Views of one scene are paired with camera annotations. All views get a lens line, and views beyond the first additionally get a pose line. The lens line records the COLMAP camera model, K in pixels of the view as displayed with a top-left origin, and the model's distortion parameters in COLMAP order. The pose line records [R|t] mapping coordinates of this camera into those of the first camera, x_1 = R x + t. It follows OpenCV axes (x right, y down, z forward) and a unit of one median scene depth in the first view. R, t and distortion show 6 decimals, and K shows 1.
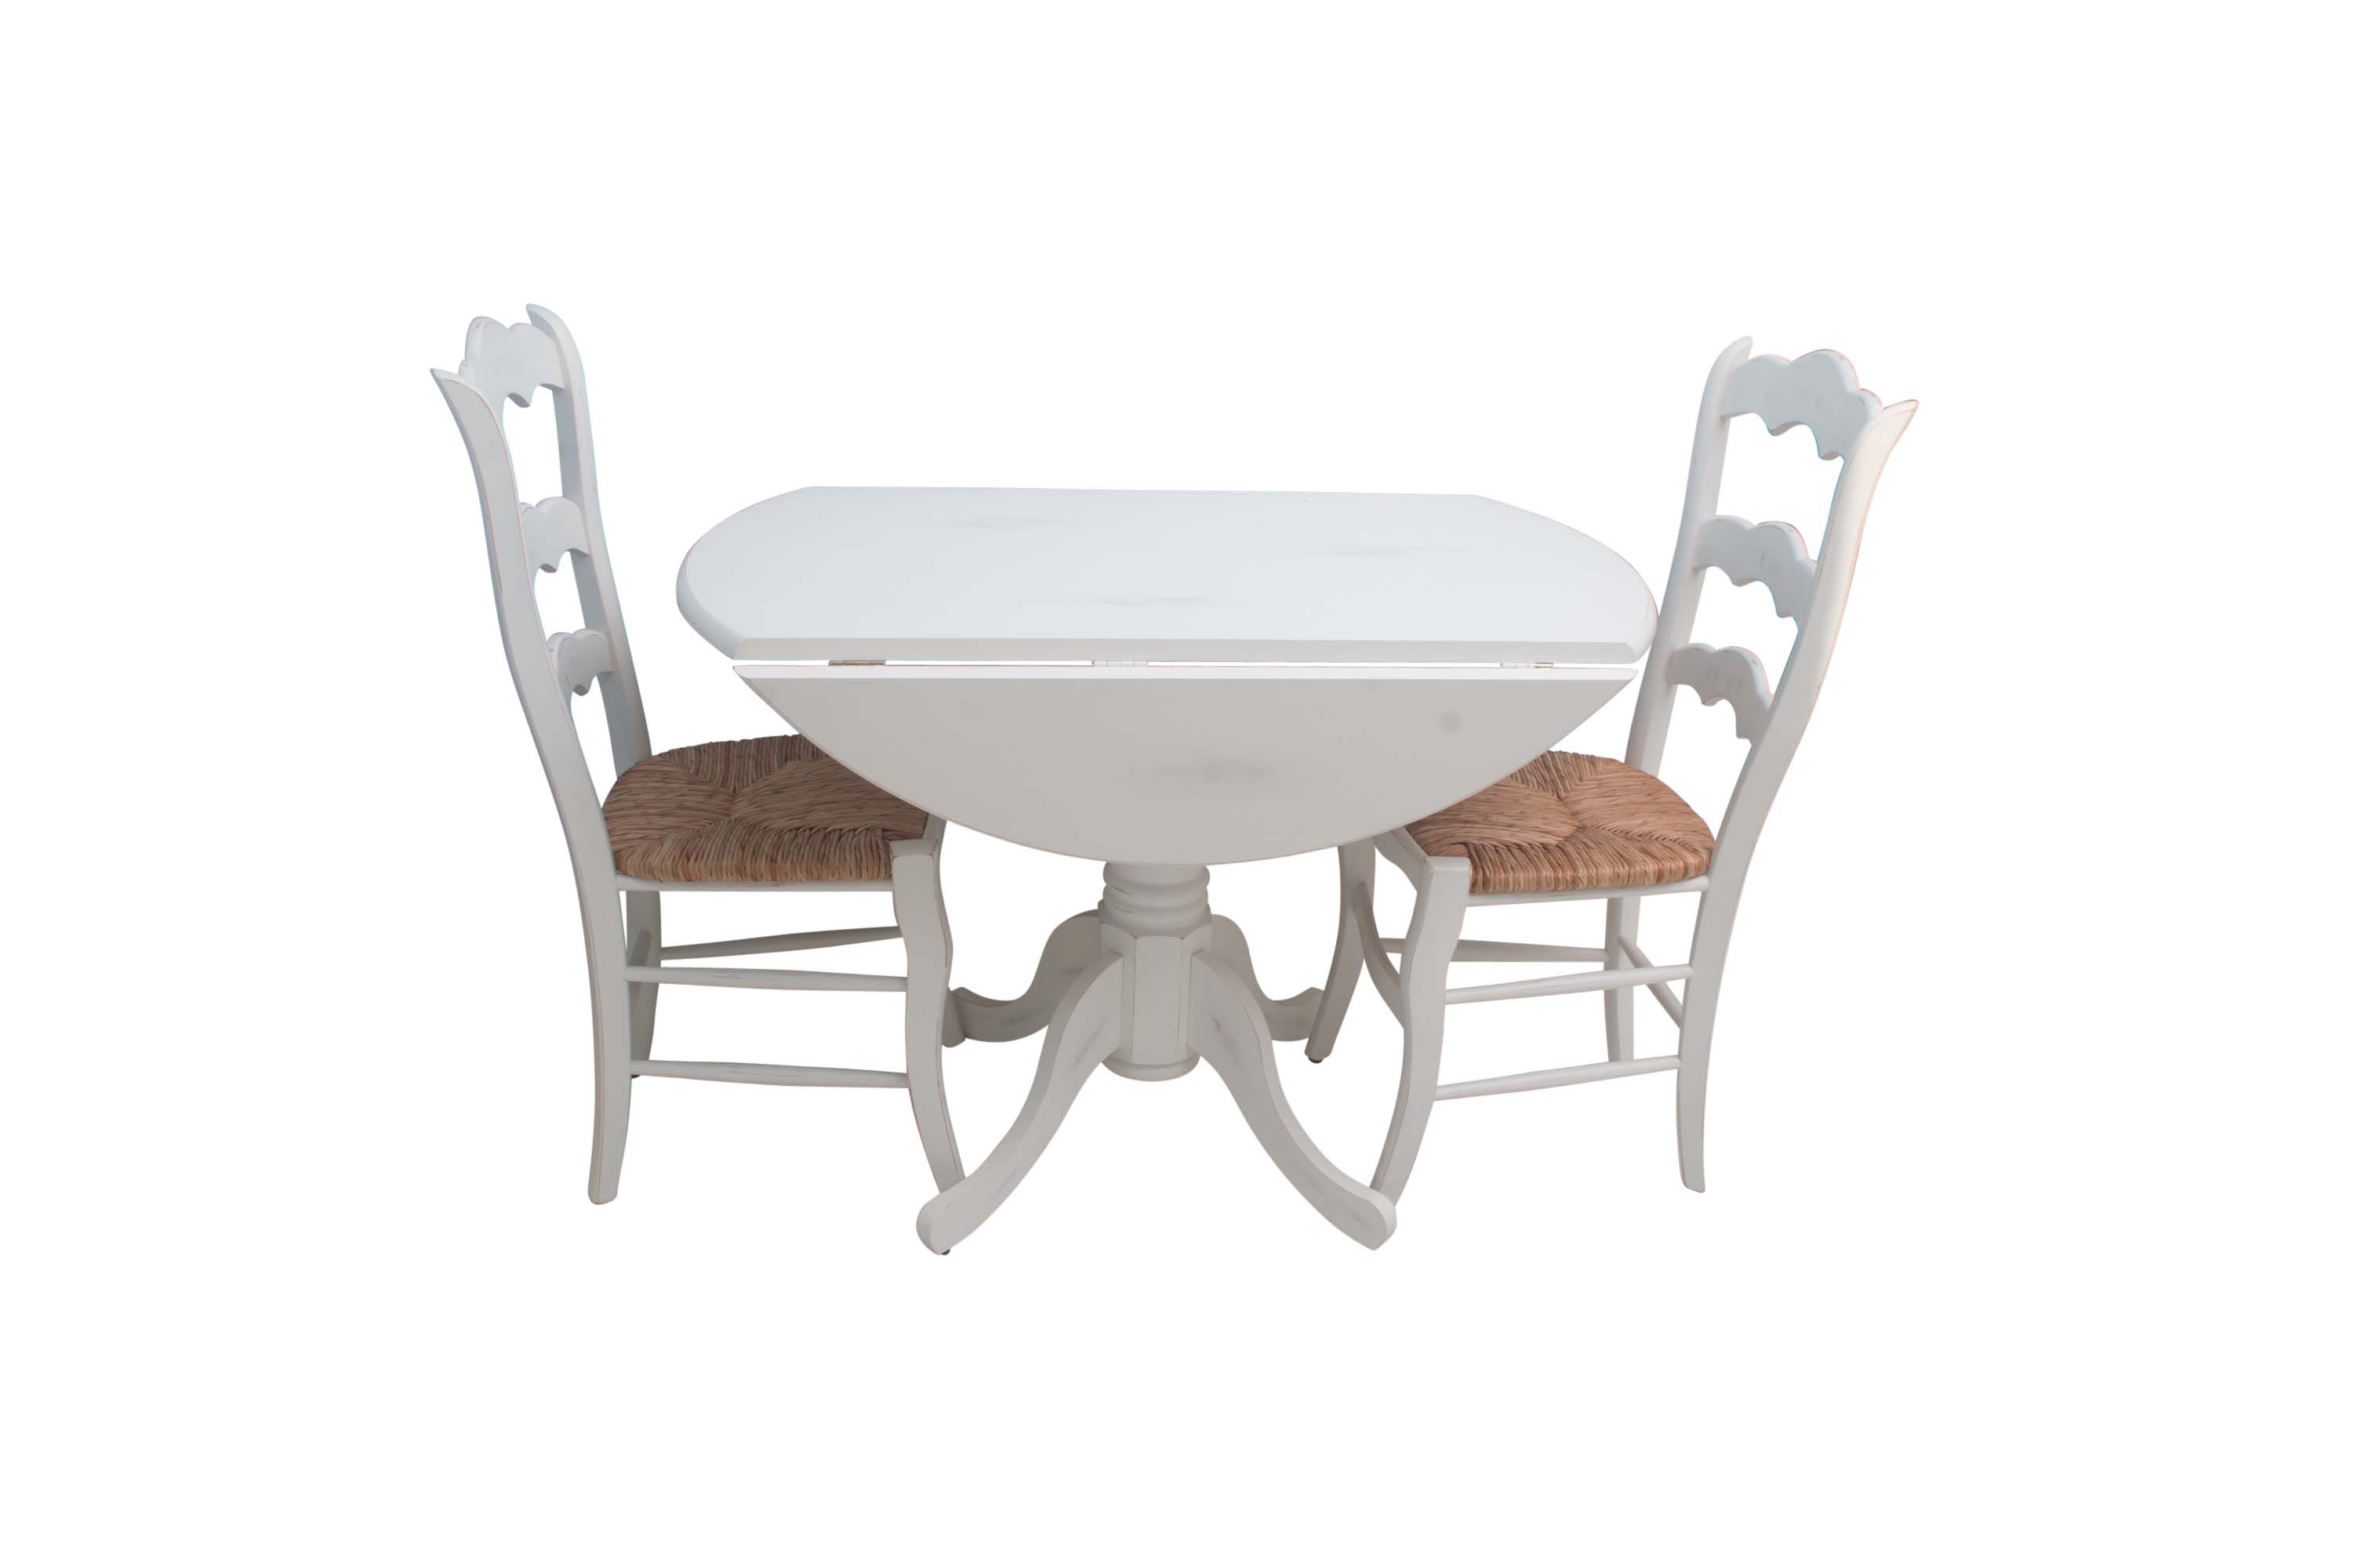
lens RADIAL K [[1820.9, 0, 1169.5], [0, 1820.9, 776.3], [0, 0, 1]] dist [-0.040531, -0.001419]
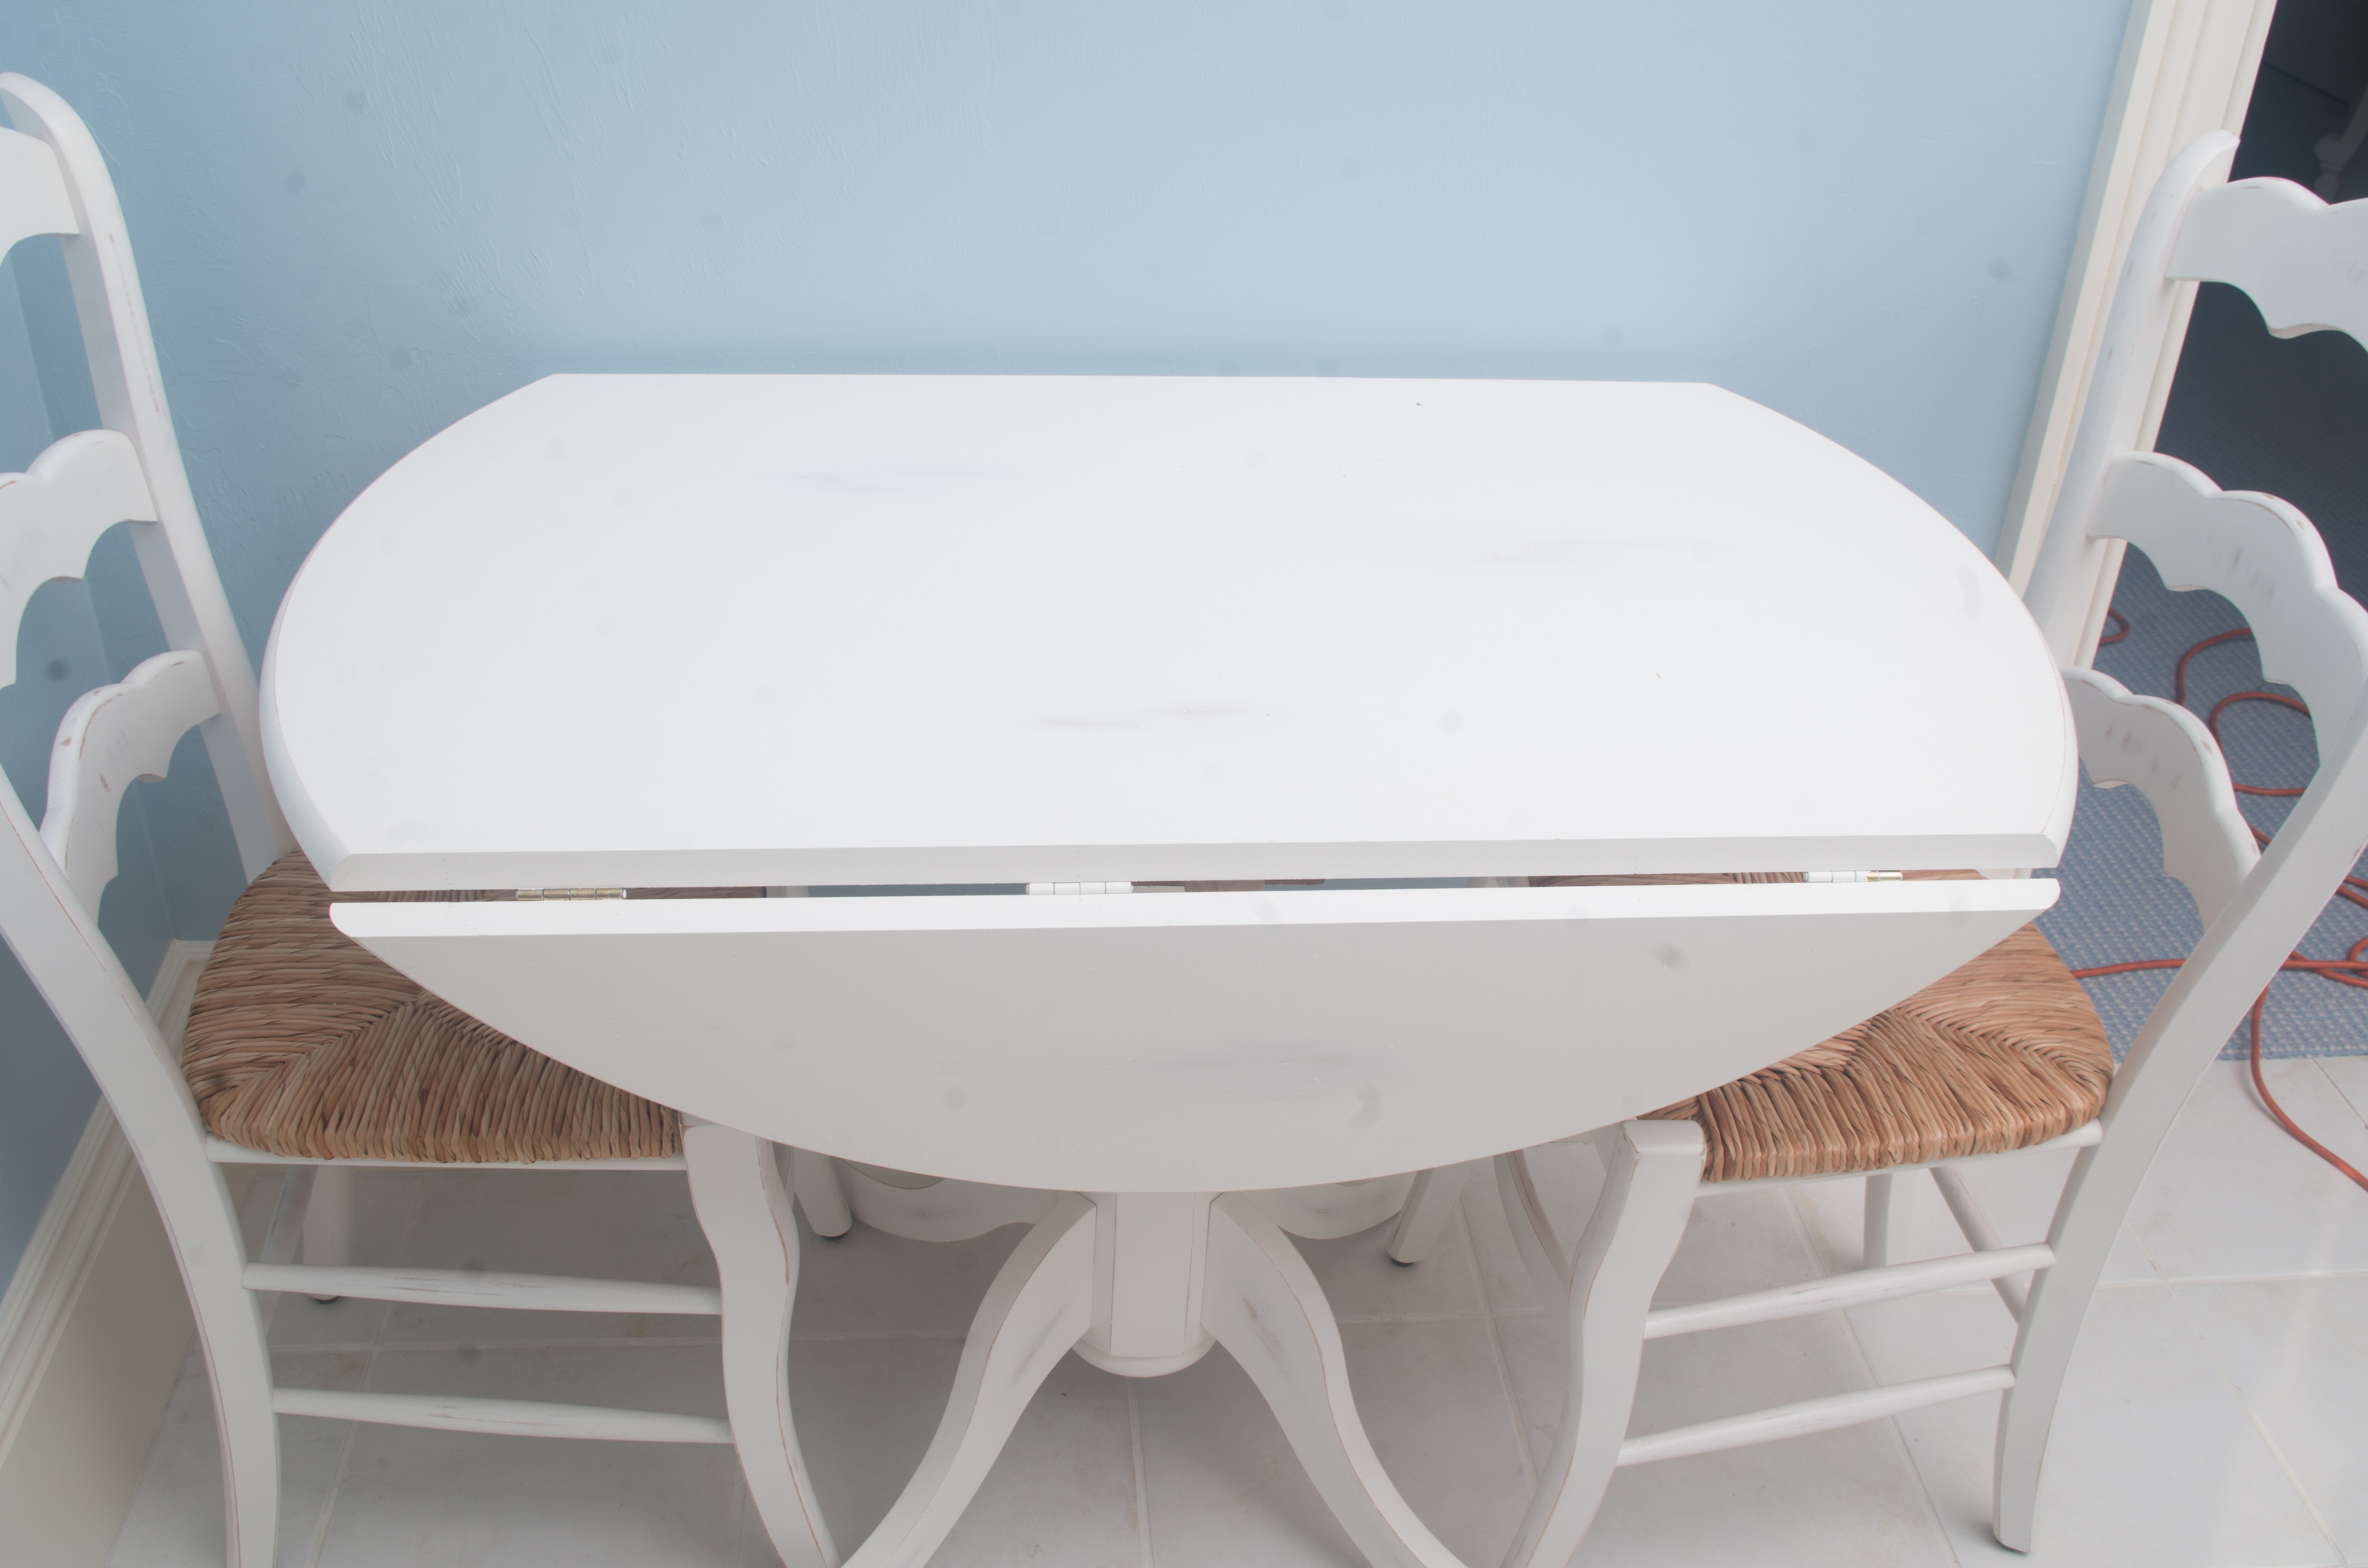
lens RADIAL K [[2184.3, 0, 1178.6], [0, 2184.3, 784.3], [0, 0, 1]] dist [-0.039175, 0.000000]
pose [[0.999935, 0.010920, -0.003338, 0.002531], [-0.010167, 0.984489, 0.175154, -0.174012], [0.005199, -0.175108, 0.984535, 0.341440]]
